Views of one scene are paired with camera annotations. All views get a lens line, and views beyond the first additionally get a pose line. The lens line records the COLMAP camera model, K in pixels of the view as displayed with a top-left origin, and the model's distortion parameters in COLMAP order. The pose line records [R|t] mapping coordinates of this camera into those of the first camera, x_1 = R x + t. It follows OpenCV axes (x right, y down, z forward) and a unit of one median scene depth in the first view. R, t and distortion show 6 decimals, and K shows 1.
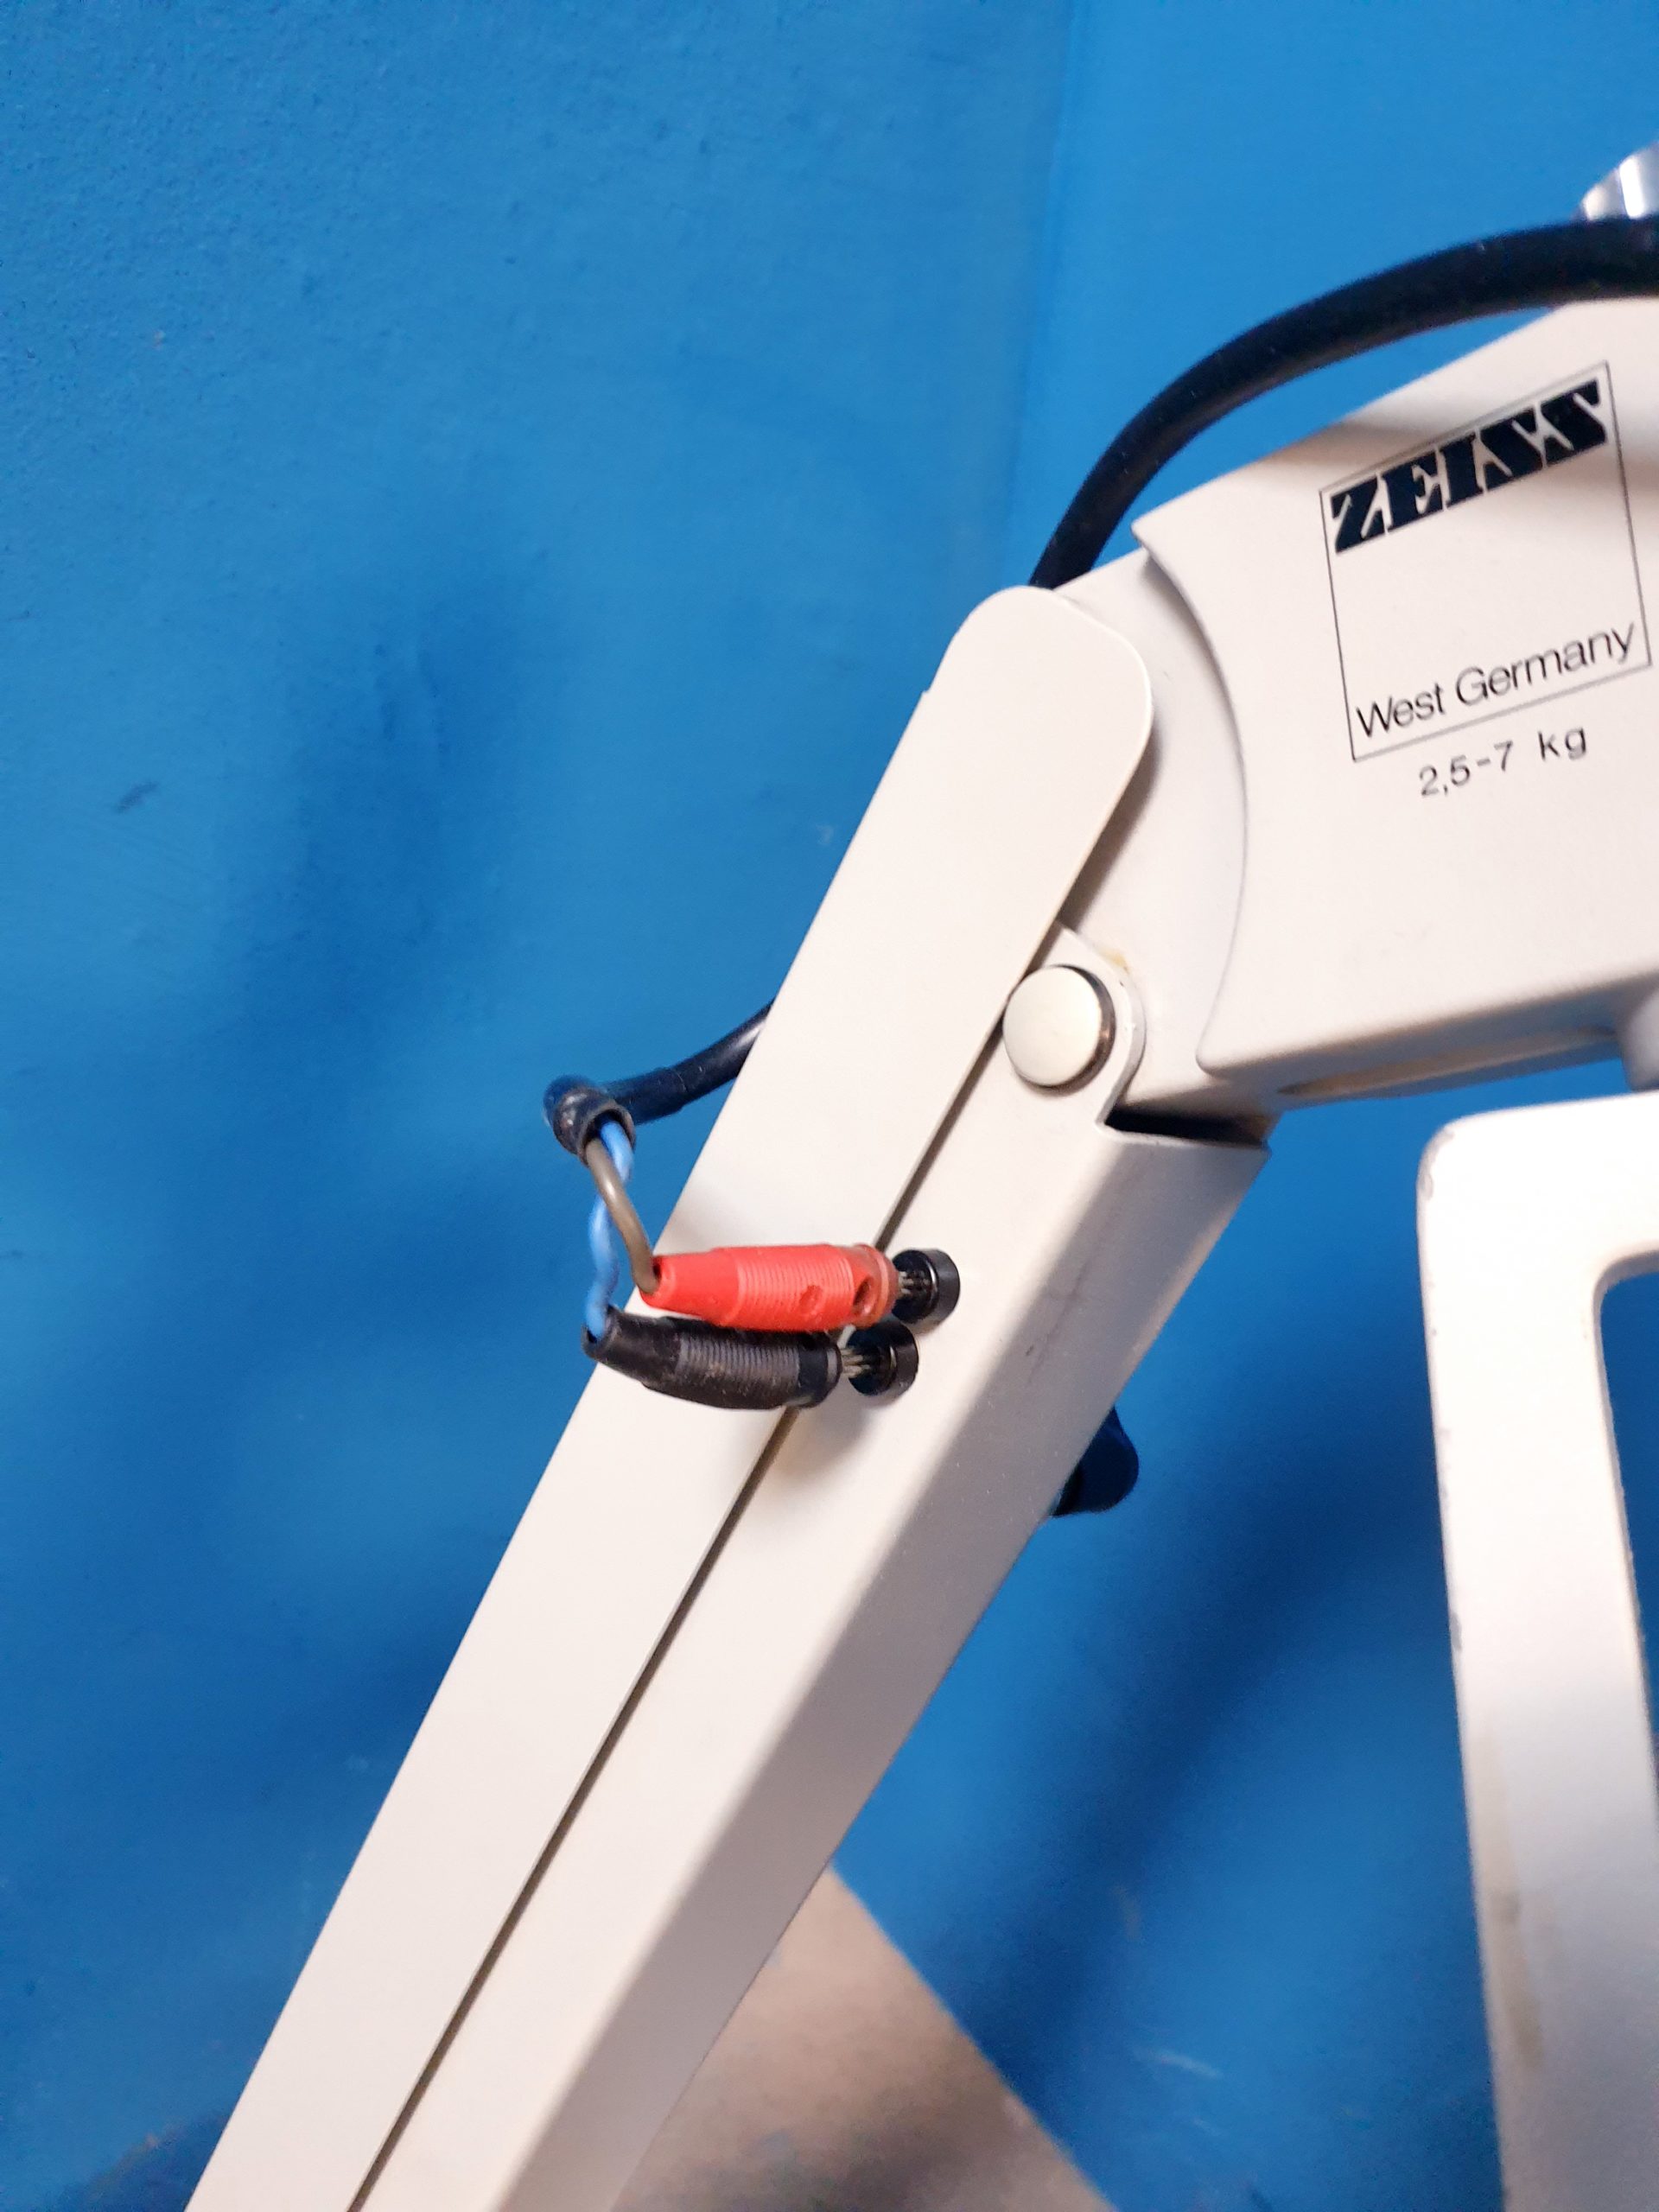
lens RADIAL K [[1740.2, 0, 813.4], [0, 1740.2, 1116.0], [0, 0, 1]] dist [-0.012203, 0.014150]
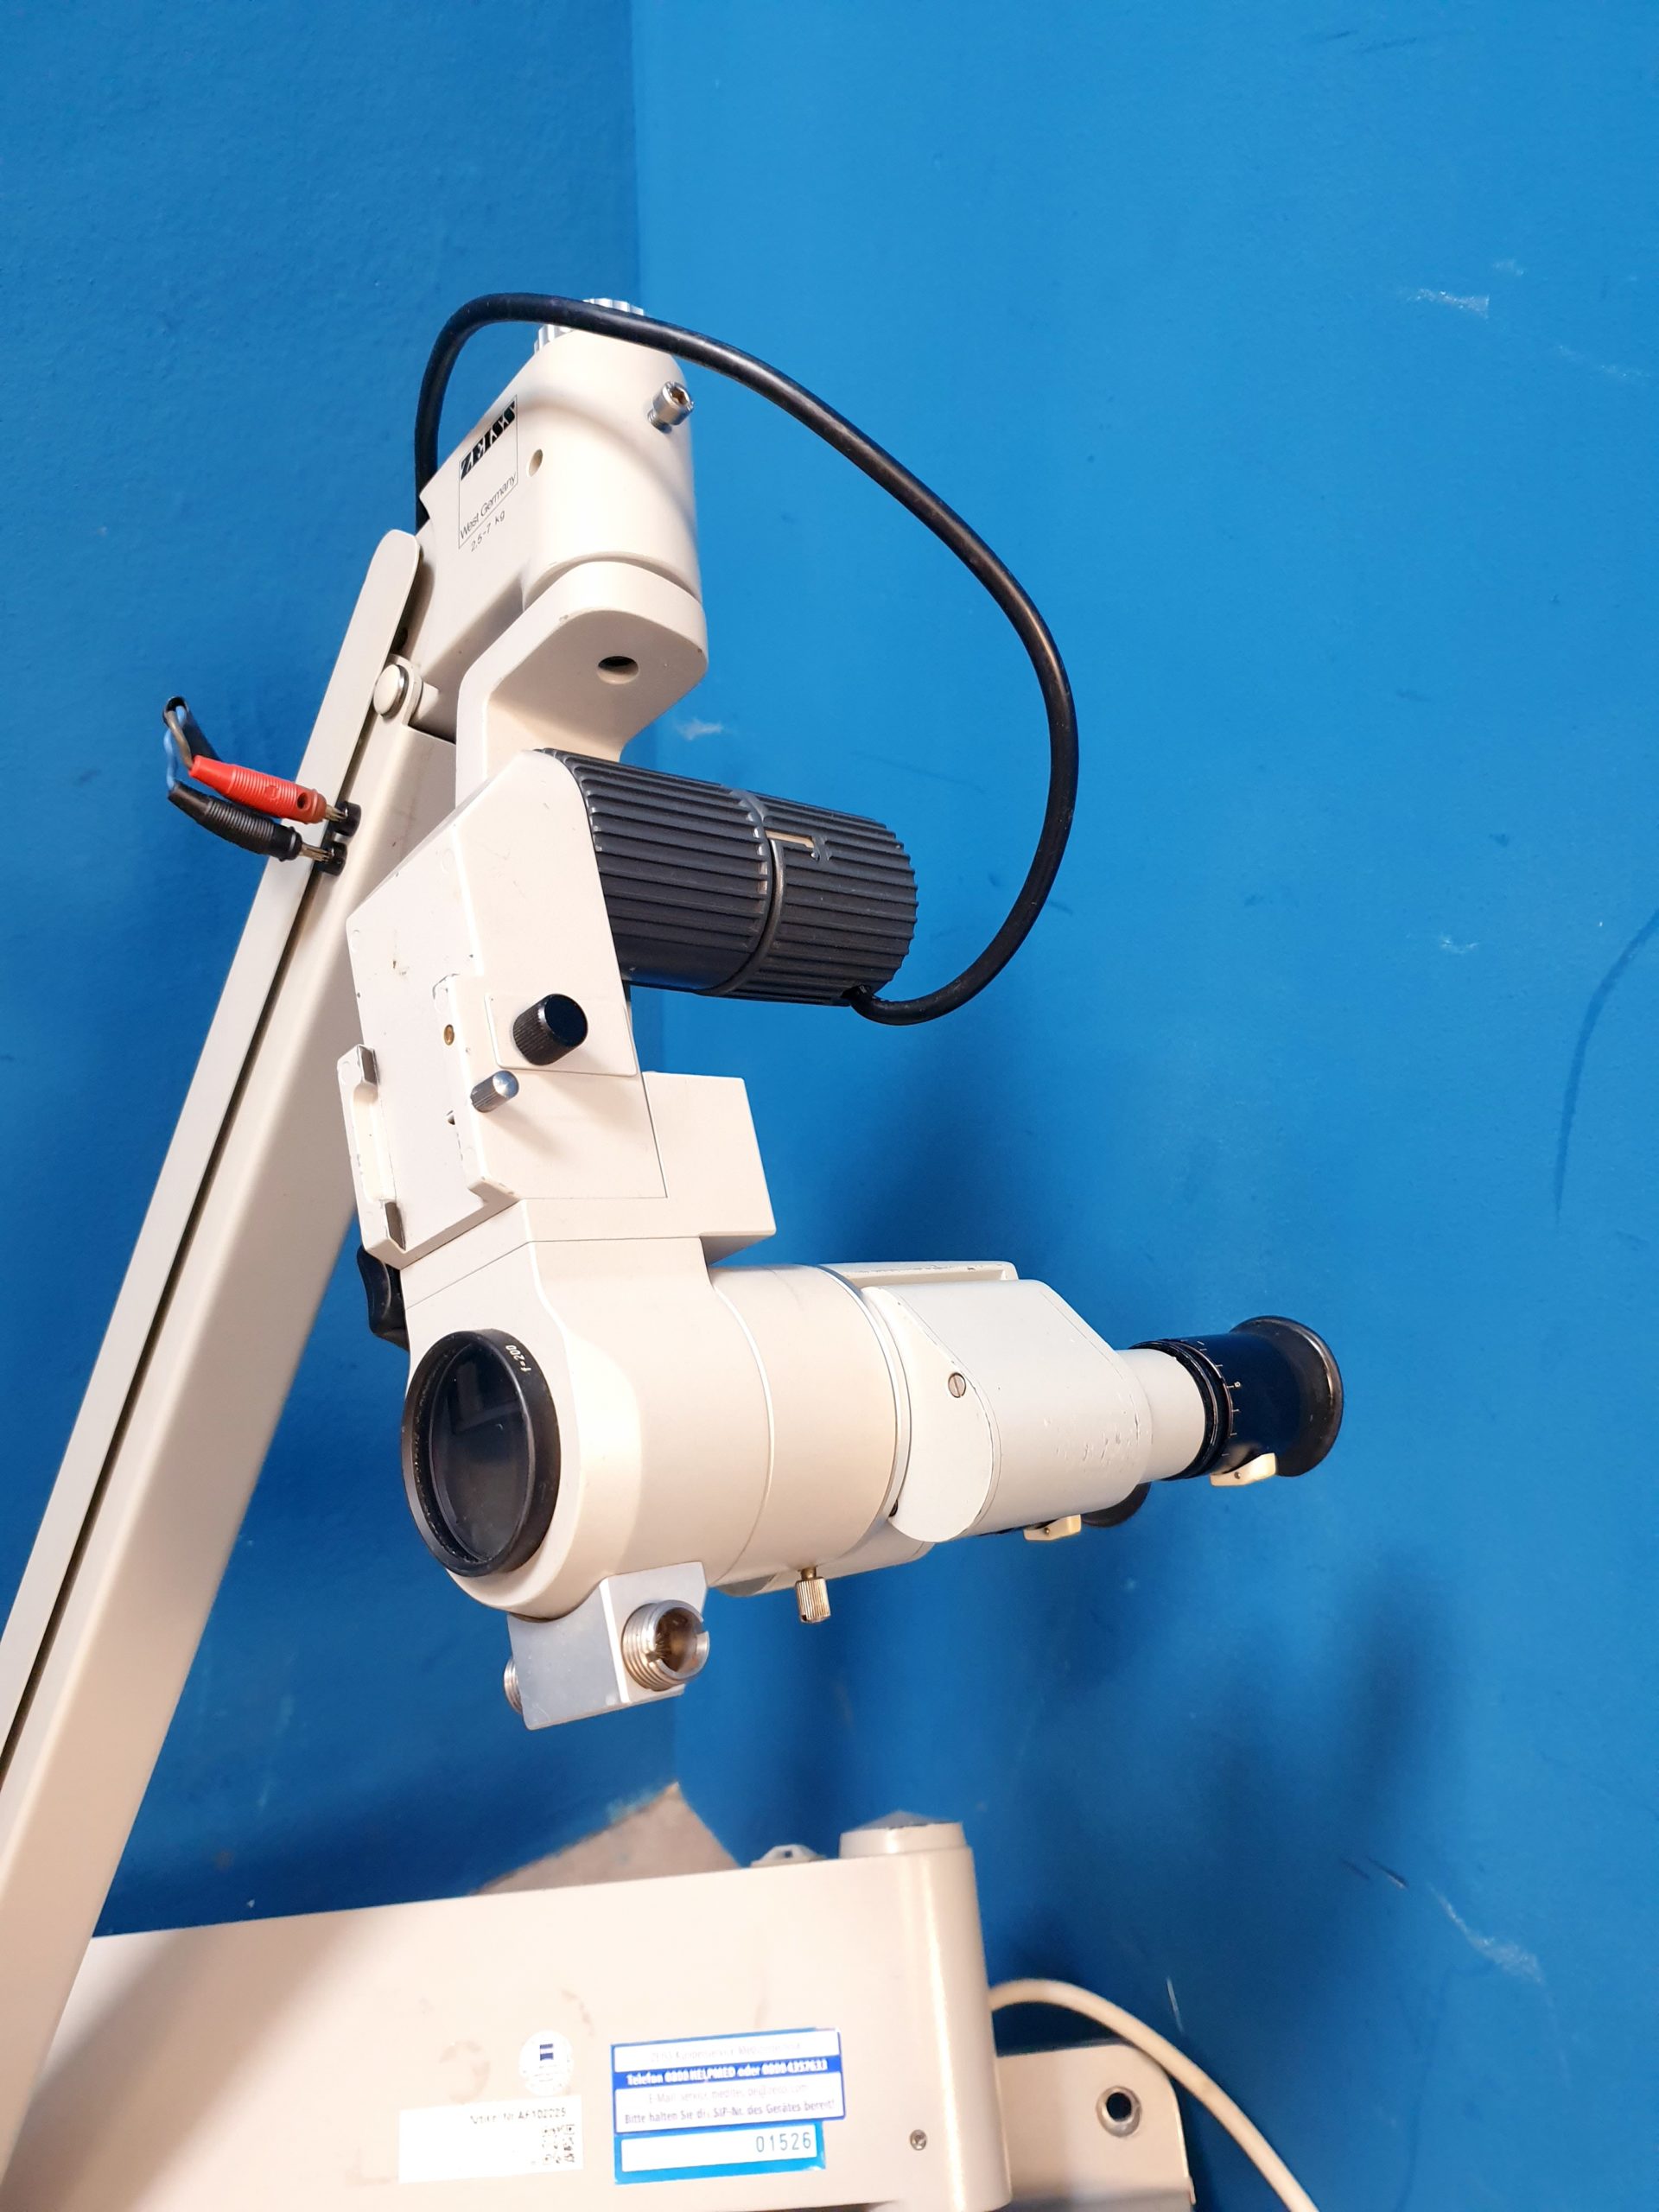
lens RADIAL K [[1740.2, 0, 853.8], [0, 1740.2, 1110.8], [0, 0, 1]] dist [-0.012203, 0.014150]
pose [[0.997787, -0.041061, -0.052291, 0.865514], [0.027565, 0.971203, -0.236654, 1.072751], [0.060502, 0.234689, 0.970186, -1.109031]]
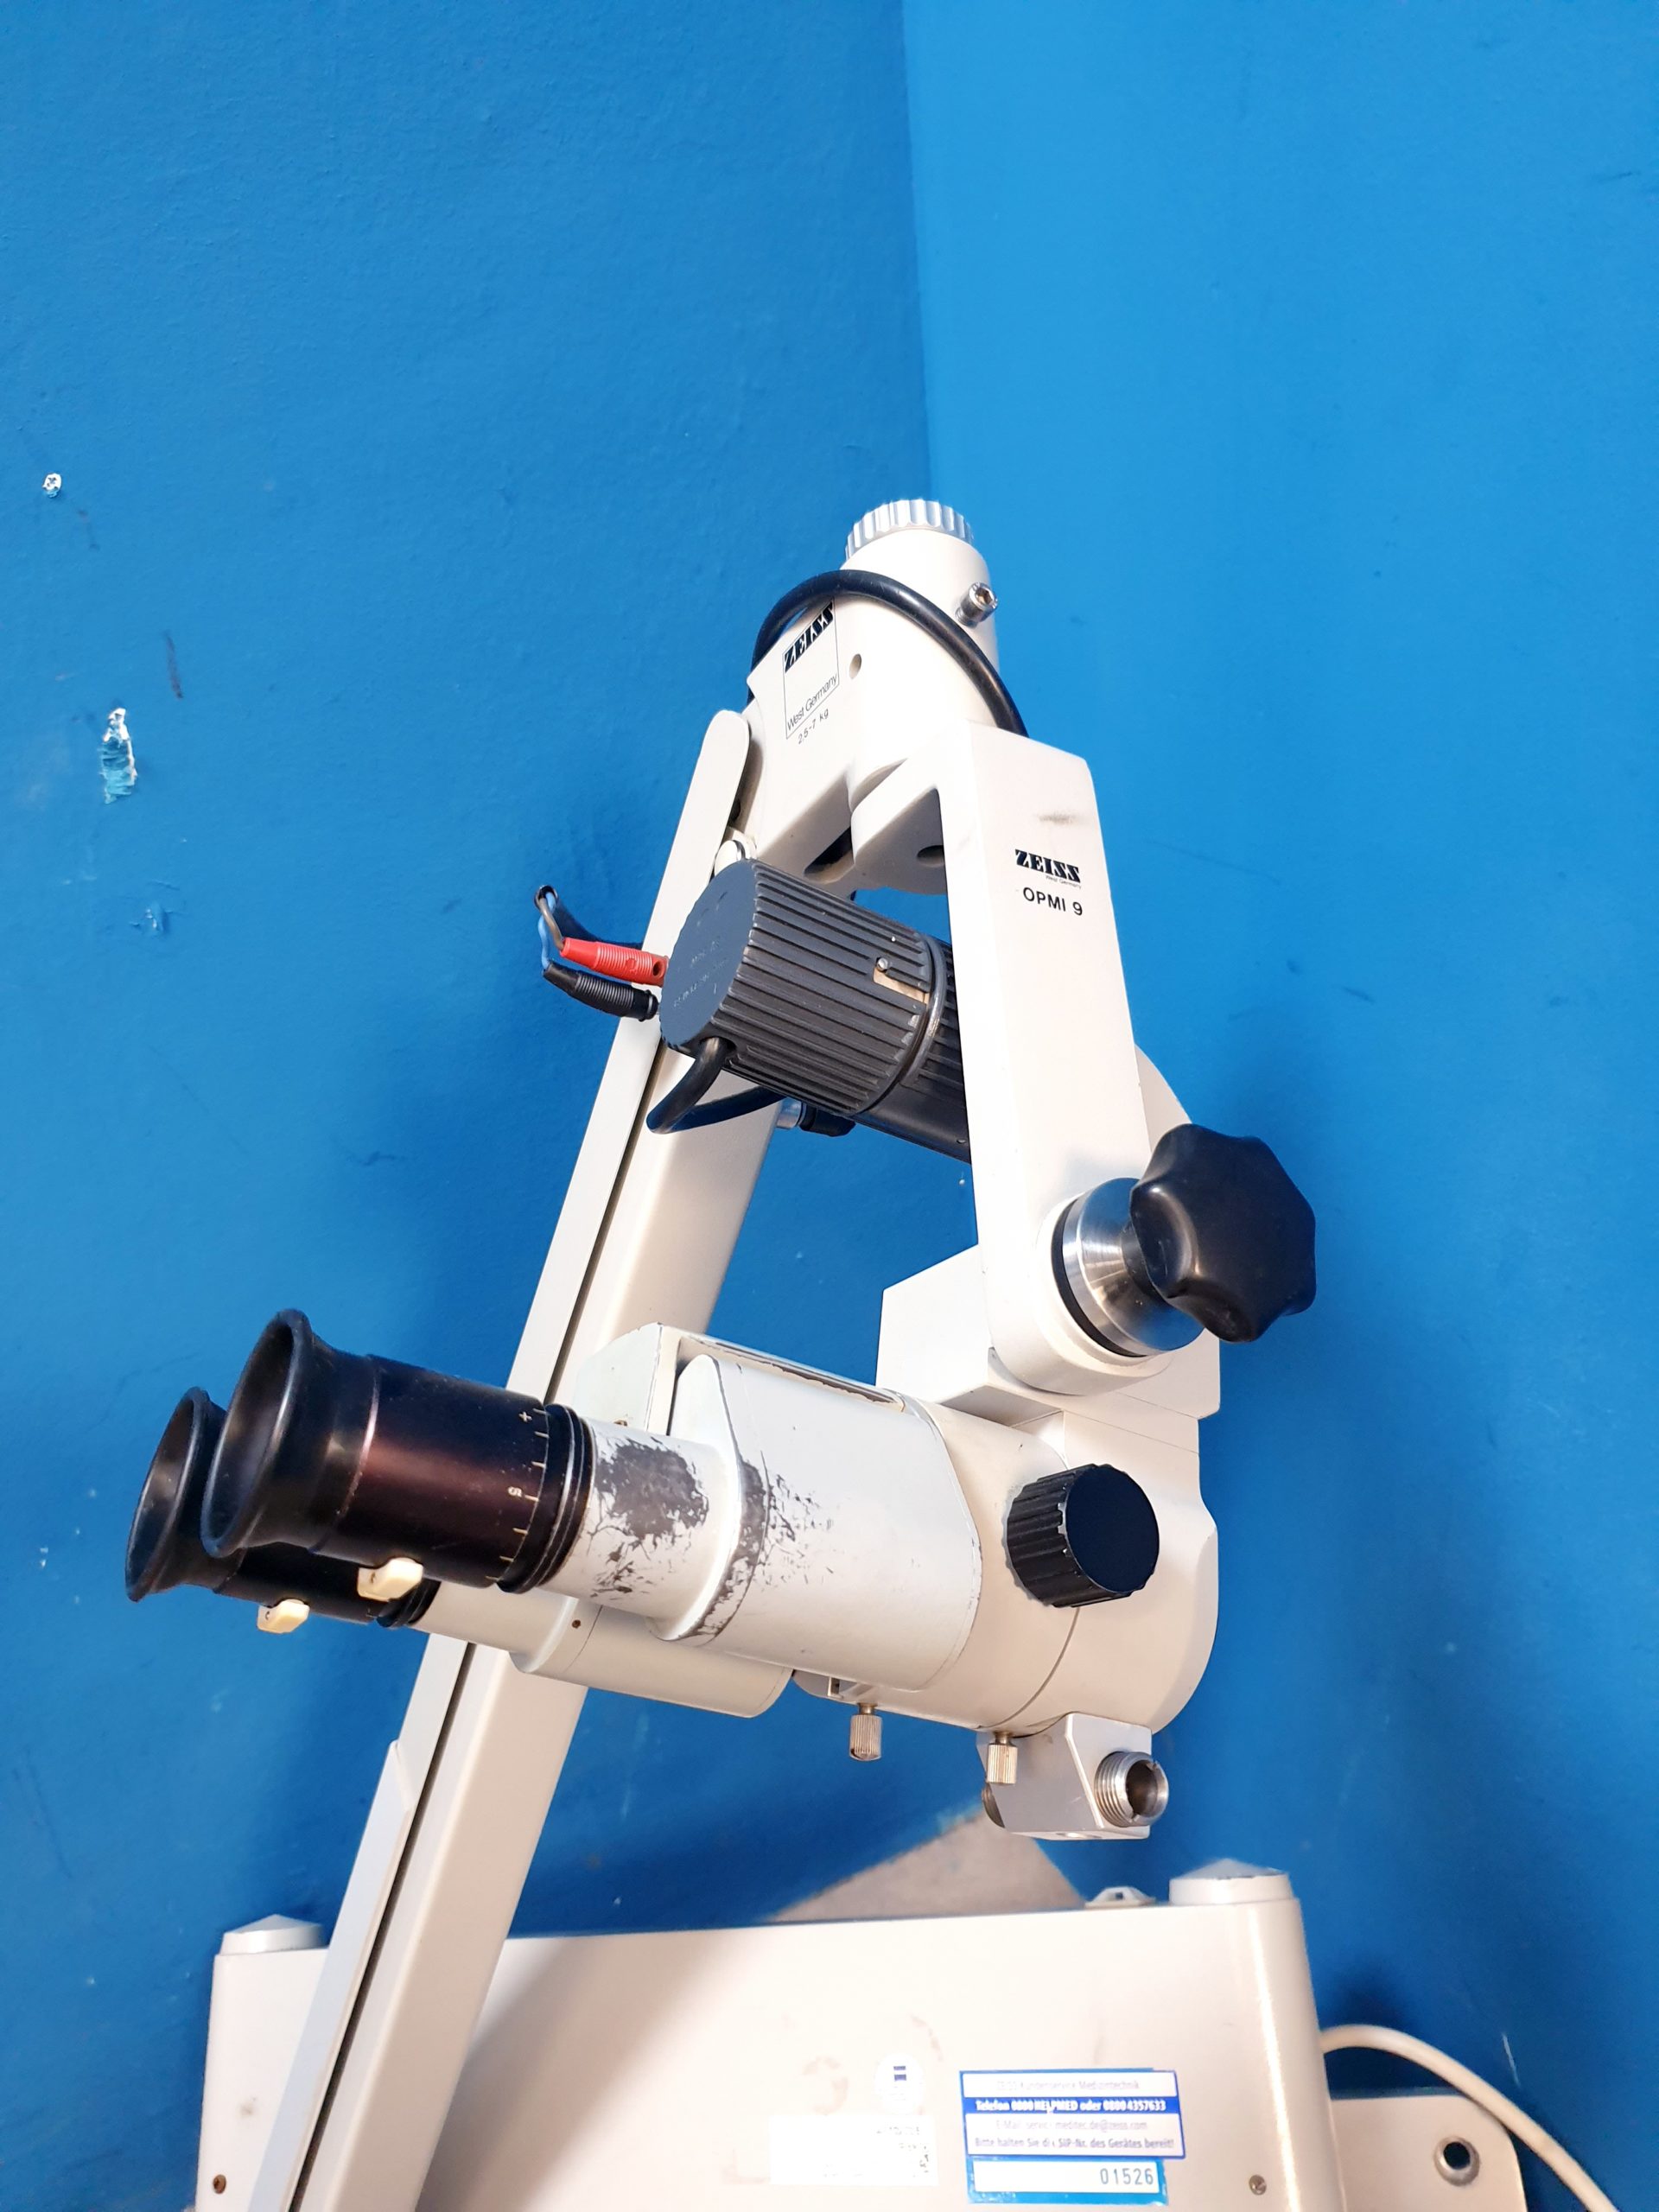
lens RADIAL K [[1740.2, 0, 841.0], [0, 1740.2, 1084.9], [0, 0, 1]] dist [-0.012203, 0.014150]
pose [[0.972645, -0.073083, -0.220499, 0.852488], [0.020960, 0.972960, -0.230020, 0.871928], [0.231347, 0.219106, 0.947877, -1.350300]]
